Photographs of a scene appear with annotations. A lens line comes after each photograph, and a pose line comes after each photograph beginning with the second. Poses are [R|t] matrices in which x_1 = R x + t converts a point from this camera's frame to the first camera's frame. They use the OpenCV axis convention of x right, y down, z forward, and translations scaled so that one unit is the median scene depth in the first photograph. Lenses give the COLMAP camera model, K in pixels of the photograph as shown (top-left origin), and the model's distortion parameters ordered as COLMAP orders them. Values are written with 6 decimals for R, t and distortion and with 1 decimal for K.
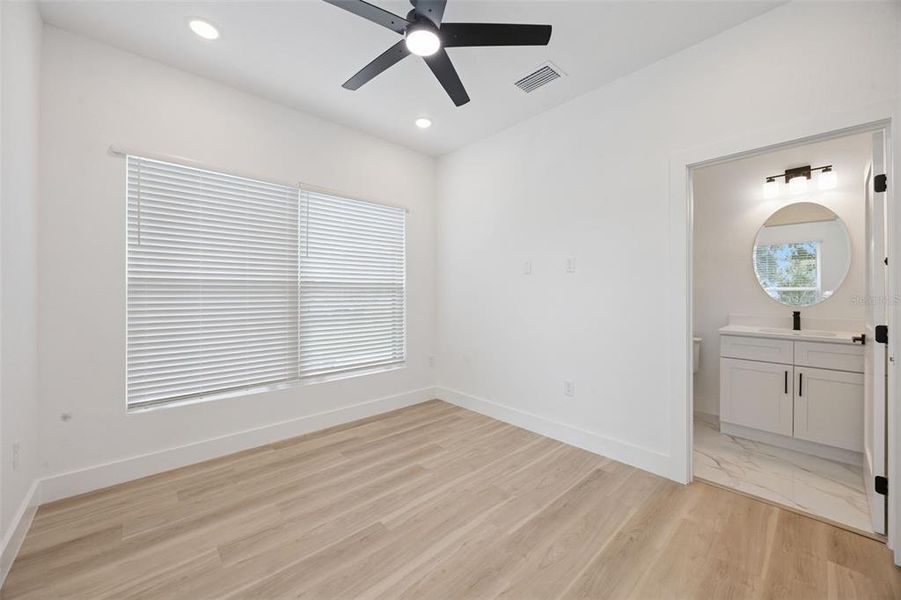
lens RADIAL K [[354.0, 0, 450.5], [0, 354.0, 300.0], [0, 0, 1]] dist [-0.001586, -0.000150]
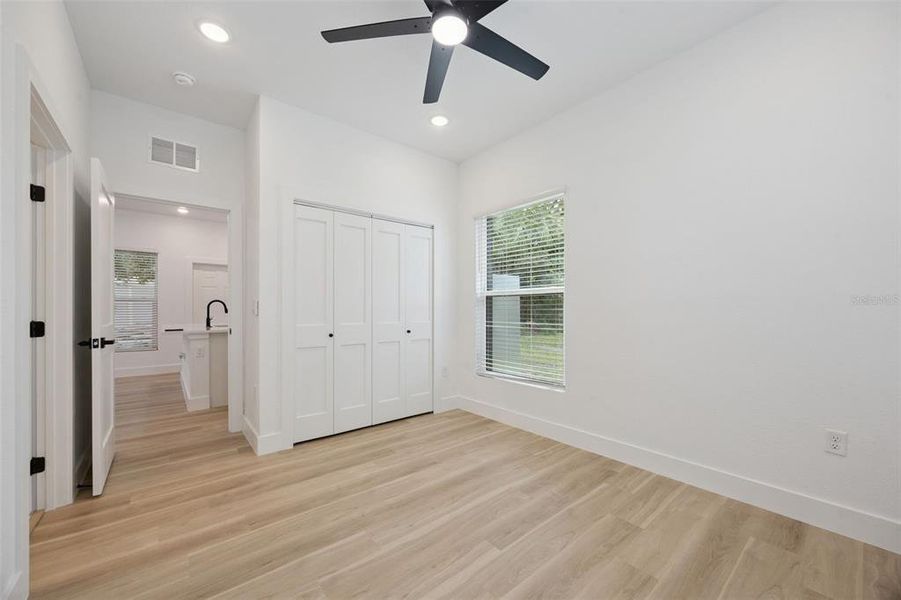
lens RADIAL K [[354.0, 0, 450.5], [0, 354.0, 300.0], [0, 0, 1]] dist [-0.001586, -0.000150]
pose [[-0.998602, 0.001152, 0.052842, -0.127525], [0.000987, 0.999995, -0.003165, 0.012131], [-0.052845, -0.003109, -0.998598, 1.936724]]
